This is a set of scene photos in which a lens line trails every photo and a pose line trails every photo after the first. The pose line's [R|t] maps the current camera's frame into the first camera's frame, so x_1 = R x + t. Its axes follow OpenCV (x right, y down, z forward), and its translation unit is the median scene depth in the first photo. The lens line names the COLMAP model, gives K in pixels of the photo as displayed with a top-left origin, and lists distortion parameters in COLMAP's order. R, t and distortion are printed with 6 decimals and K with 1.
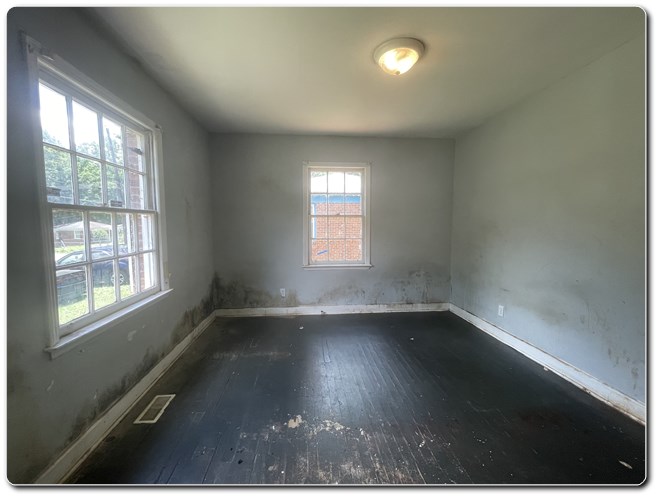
lens RADIAL K [[266.5, 0, 328.0], [0, 266.5, 247.4], [0, 0, 1]] dist [0.000018, -0.000450]
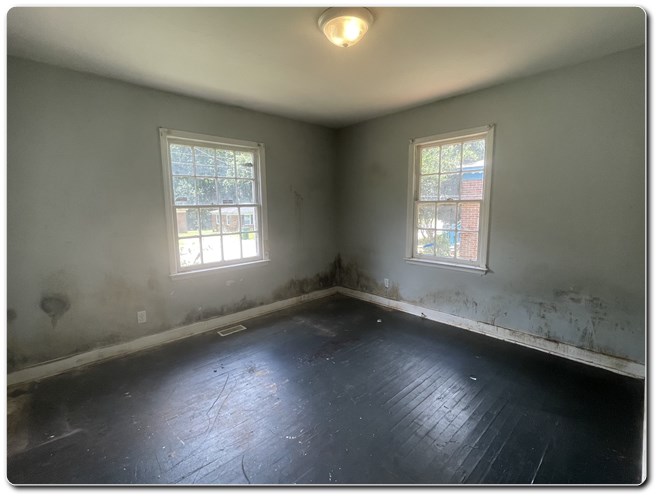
lens RADIAL K [[303.5, 0, 328.2], [0, 303.5, 246.6], [0, 0, 1]] dist [0.004466, 0.000093]
pose [[0.623143, 0.101560, -0.775486, 0.530478], [-0.054776, 0.994766, 0.086261, -0.042534], [0.780187, -0.011275, 0.625444, 0.154662]]
